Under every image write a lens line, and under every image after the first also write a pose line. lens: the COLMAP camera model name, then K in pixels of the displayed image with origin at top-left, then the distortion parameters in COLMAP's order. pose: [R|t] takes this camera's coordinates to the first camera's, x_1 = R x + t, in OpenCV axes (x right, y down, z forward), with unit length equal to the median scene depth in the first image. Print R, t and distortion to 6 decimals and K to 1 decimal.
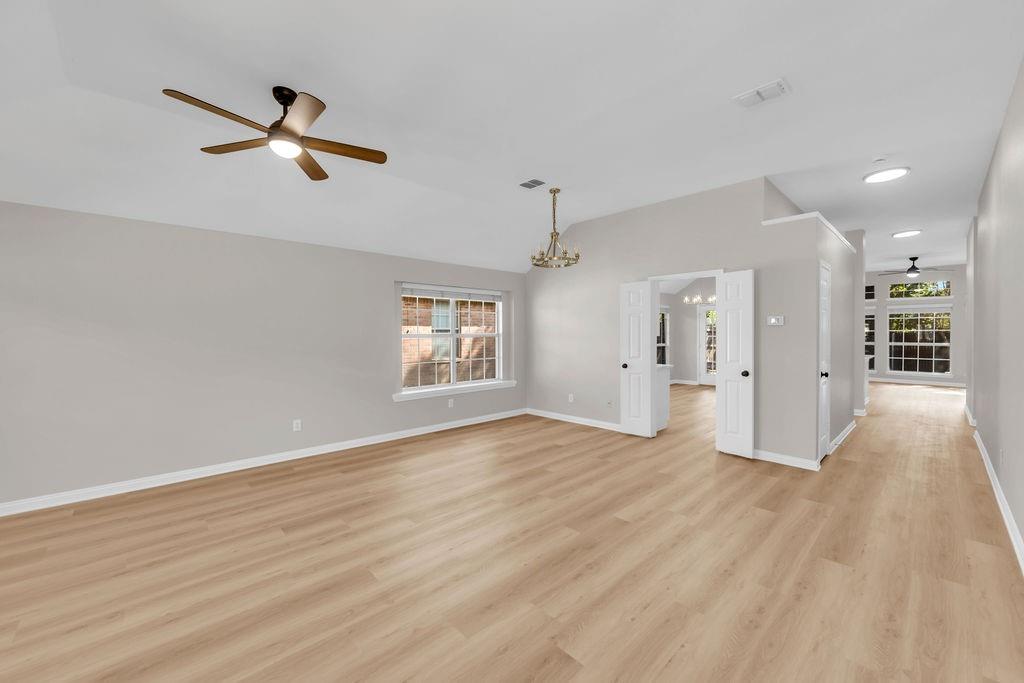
lens RADIAL K [[400.7, 0, 517.0], [0, 400.7, 337.2], [0, 0, 1]] dist [0.000573, -0.000525]
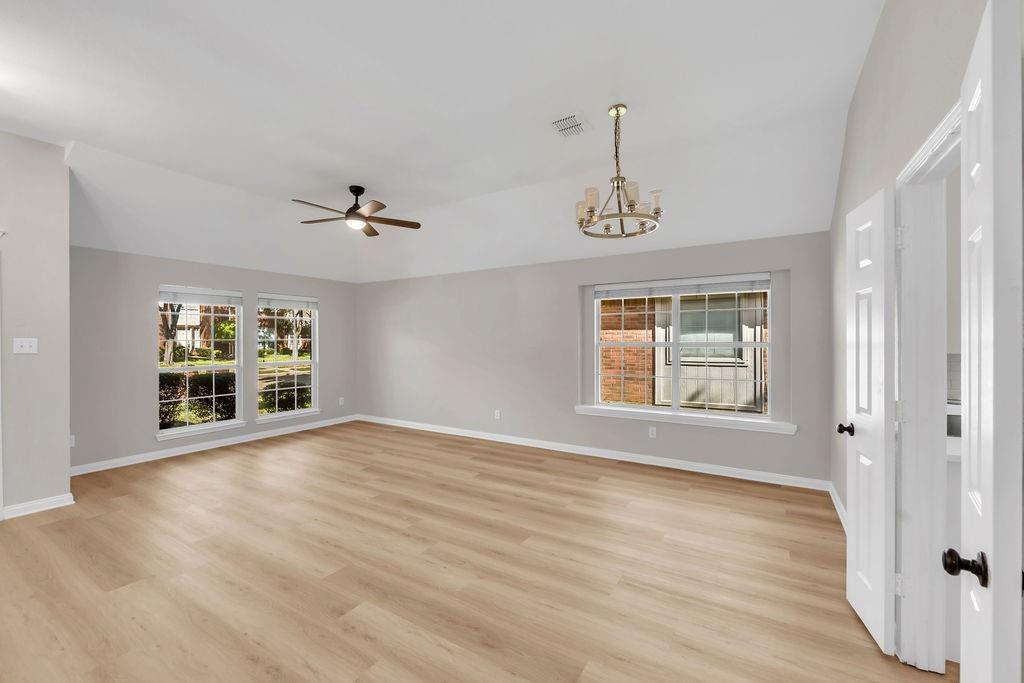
lens RADIAL K [[400.7, 0, 519.2], [0, 400.7, 340.5], [0, 0, 1]] dist [0.000573, -0.000525]
pose [[0.273532, 0.002227, -0.961860, 0.806673], [-0.010487, 0.999945, -0.000667, -0.012859], [0.961806, 0.010269, 0.273540, 0.866533]]
